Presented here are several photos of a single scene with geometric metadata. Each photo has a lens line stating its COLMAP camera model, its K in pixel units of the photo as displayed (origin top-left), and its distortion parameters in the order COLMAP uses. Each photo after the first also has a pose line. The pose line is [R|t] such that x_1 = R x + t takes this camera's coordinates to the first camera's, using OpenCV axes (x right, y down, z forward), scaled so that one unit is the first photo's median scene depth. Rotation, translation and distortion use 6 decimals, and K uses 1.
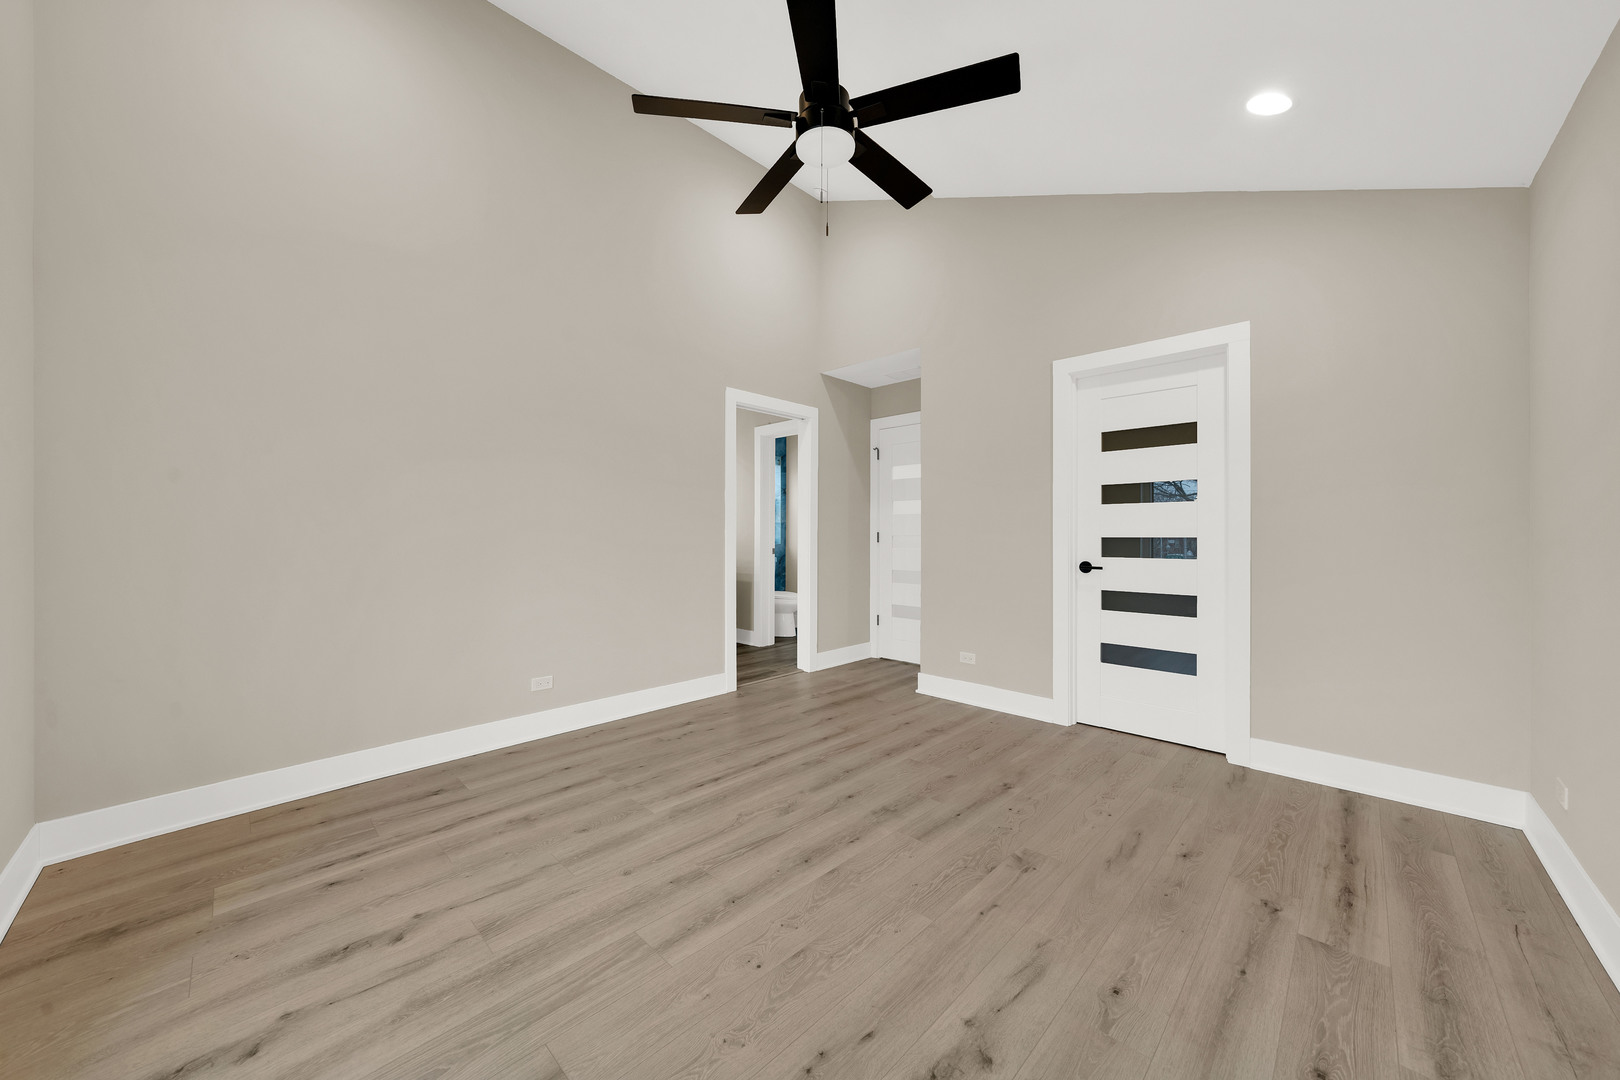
lens RADIAL K [[575.1, 0, 812.4], [0, 575.1, 532.6], [0, 0, 1]] dist [-0.000110, 0.000059]
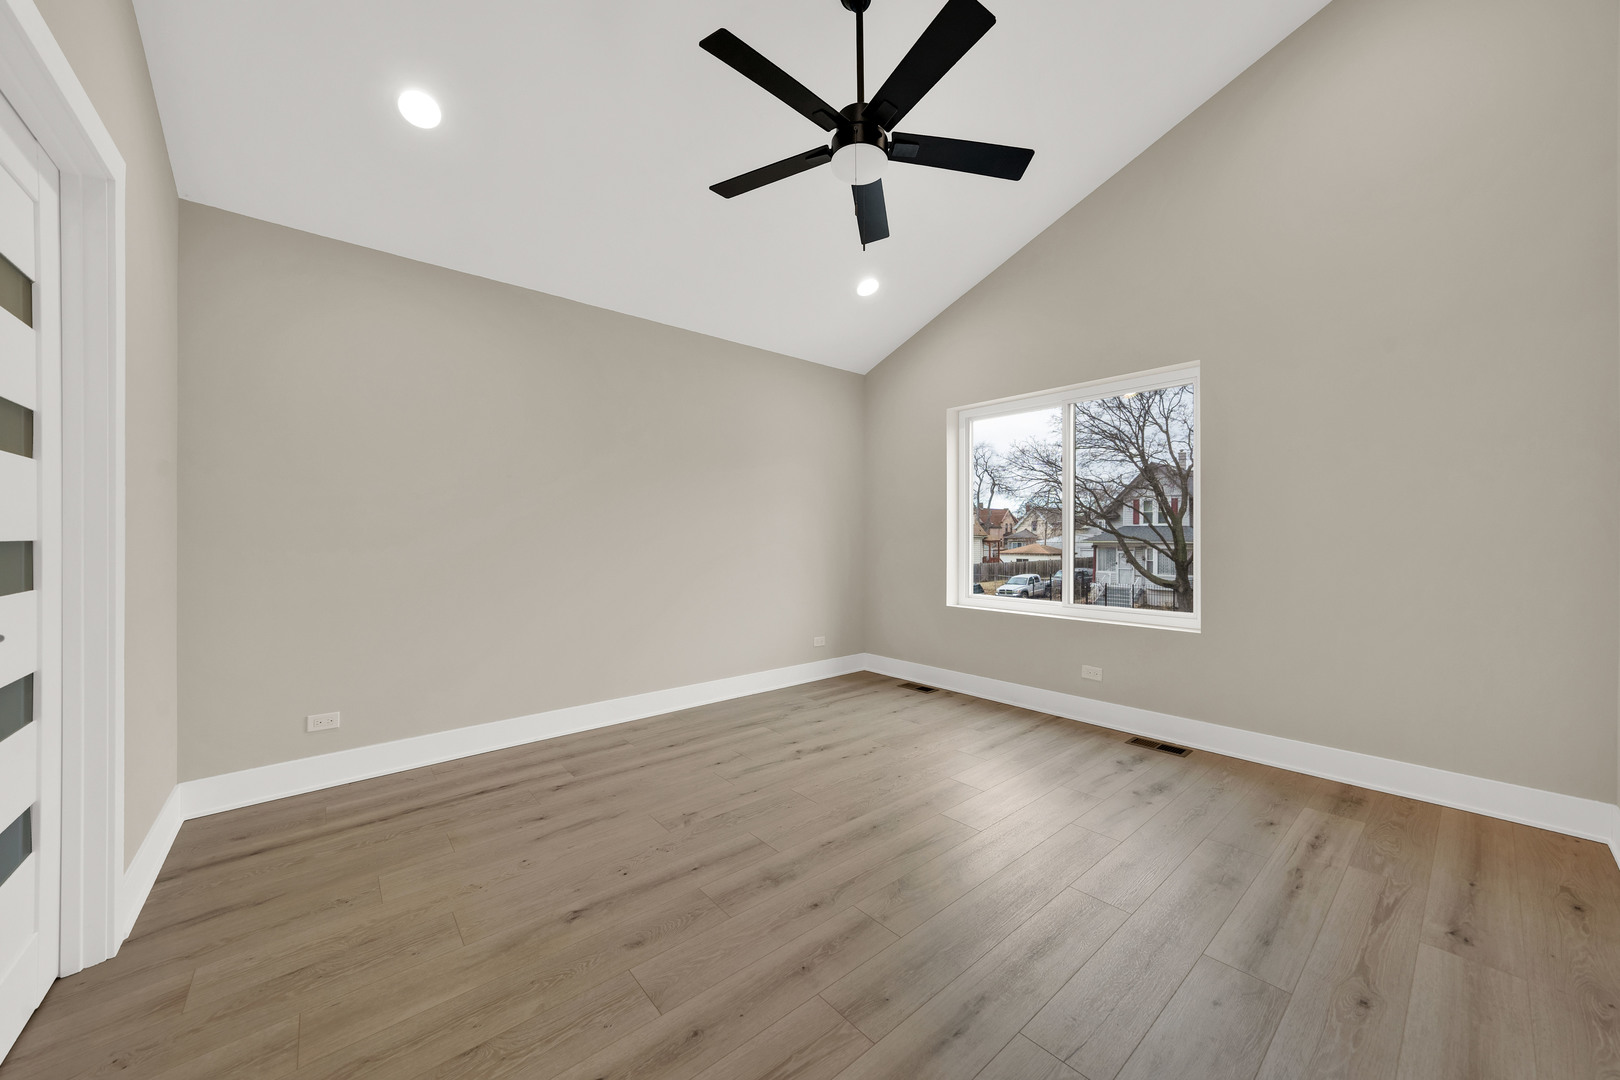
lens RADIAL K [[575.1, 0, 809.8], [0, 575.1, 536.3], [0, 0, 1]] dist [-0.000110, 0.000059]
pose [[-0.993945, 0.004374, 0.109790, -0.009284], [0.005351, 0.999949, 0.008610, -0.003947], [-0.109747, 0.009146, -0.993917, 1.969439]]
